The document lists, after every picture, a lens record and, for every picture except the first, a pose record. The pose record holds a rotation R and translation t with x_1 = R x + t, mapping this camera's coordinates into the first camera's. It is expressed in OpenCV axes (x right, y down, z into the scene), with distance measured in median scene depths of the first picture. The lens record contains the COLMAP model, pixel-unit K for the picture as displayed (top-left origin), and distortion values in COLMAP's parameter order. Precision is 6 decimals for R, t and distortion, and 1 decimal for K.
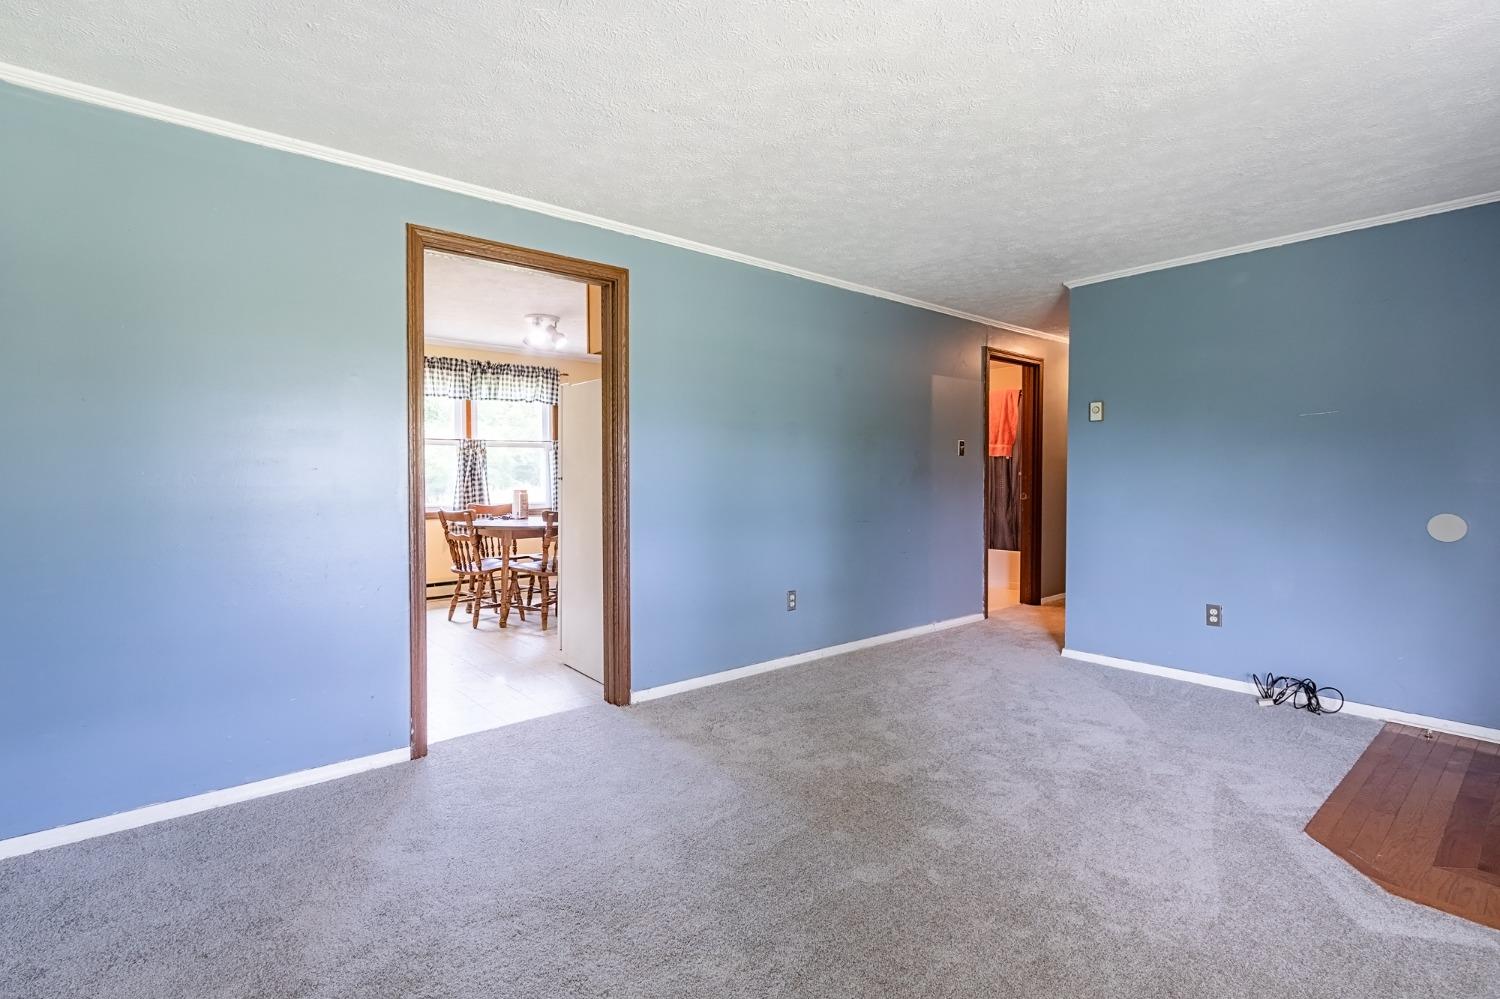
lens RADIAL K [[694.6, 0, 740.6], [0, 694.6, 492.6], [0, 0, 1]] dist [0.001200, -0.000660]
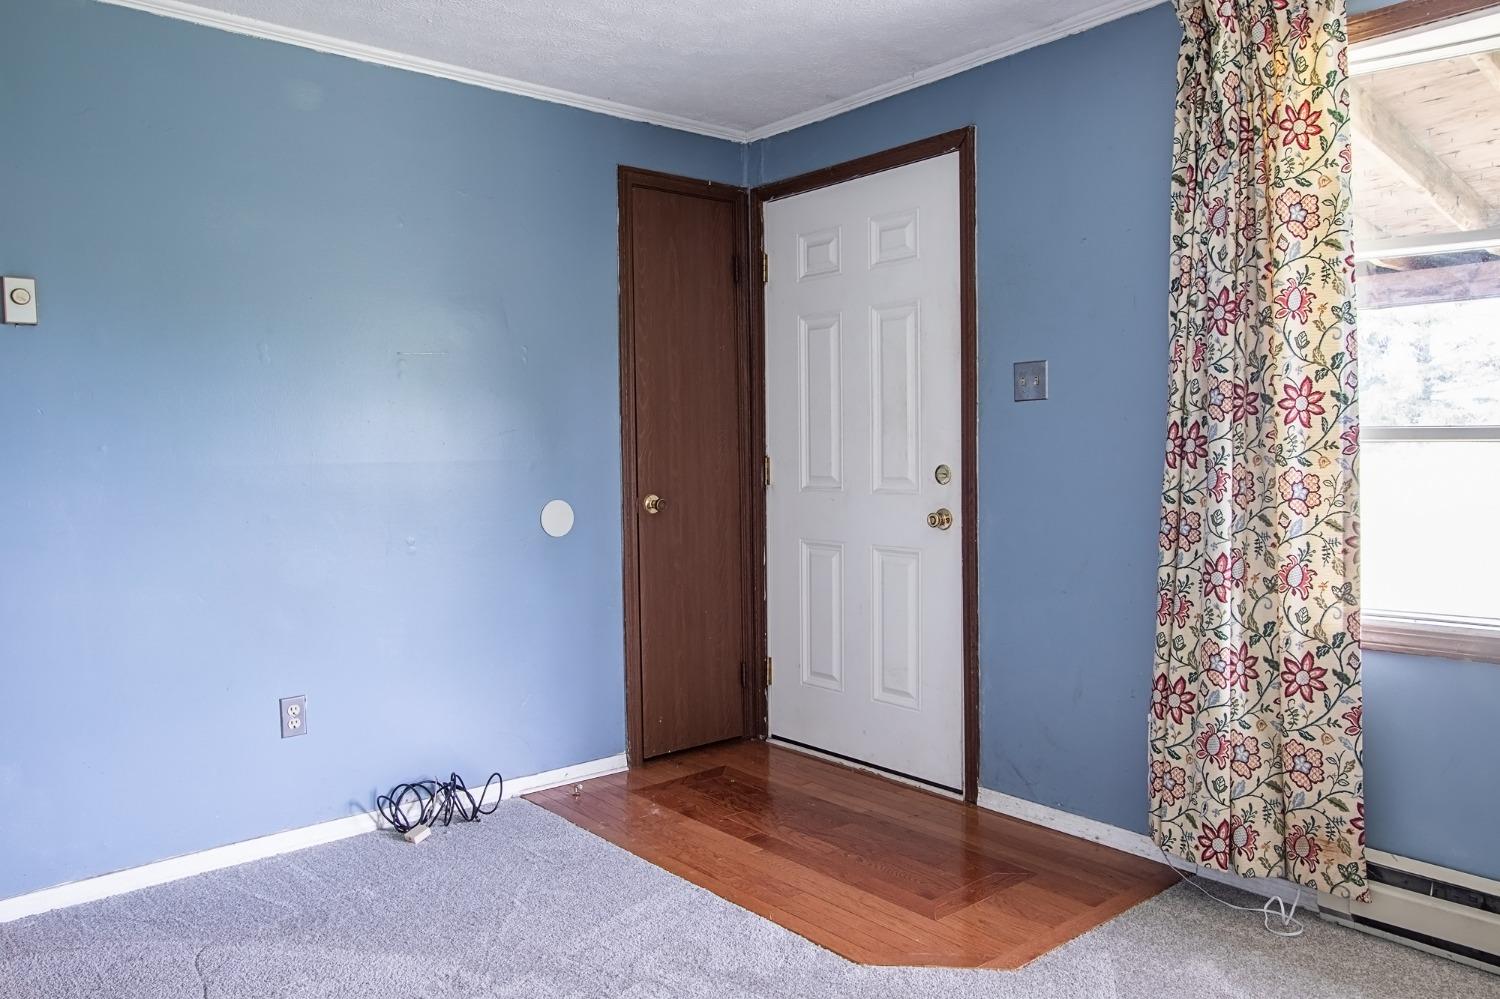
lens RADIAL K [[1085.1, 0, 744.5], [0, 1085.1, 492.2], [0, 0, 1]] dist [-0.002649, 0.007688]
pose [[0.002049, -0.041635, 0.999131, -0.163260], [0.040462, 0.998318, 0.041518, -0.017783], [-0.999179, 0.040342, 0.003730, 0.746257]]
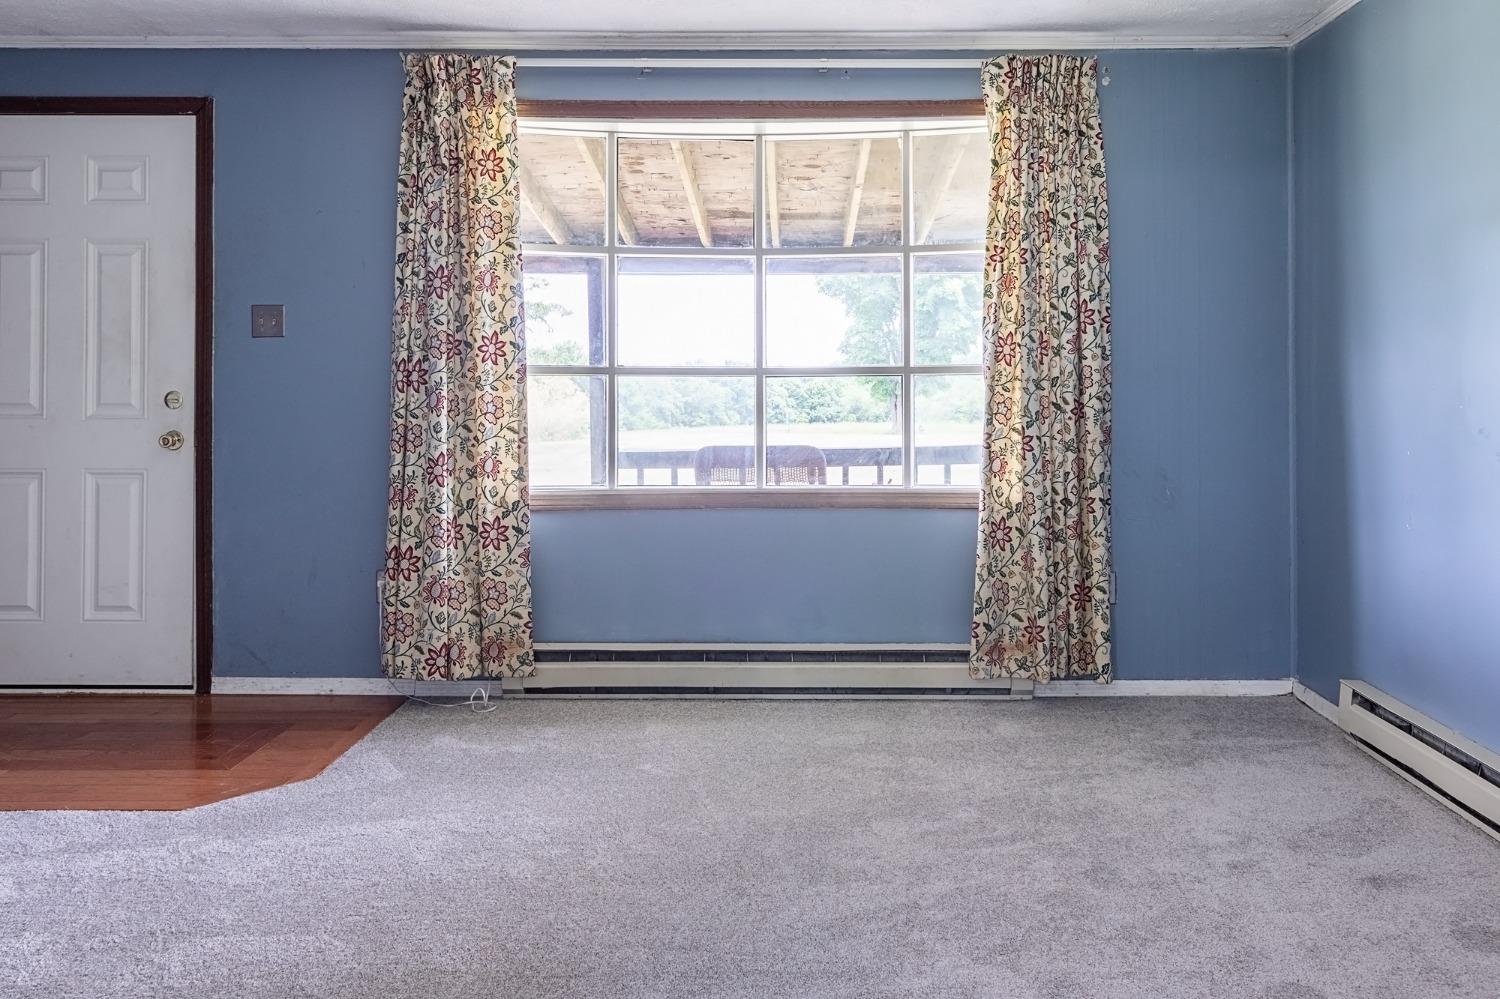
lens RADIAL K [[1105.7, 0, 797.5], [0, 1105.7, 366.7], [0, 0, 1]] dist [0.003509, -0.000368]
pose [[-0.761639, 0.002968, 0.647995, -0.392842], [0.016661, 0.999749, 0.015004, -0.025751], [-0.647787, 0.022224, -0.761497, 1.031344]]
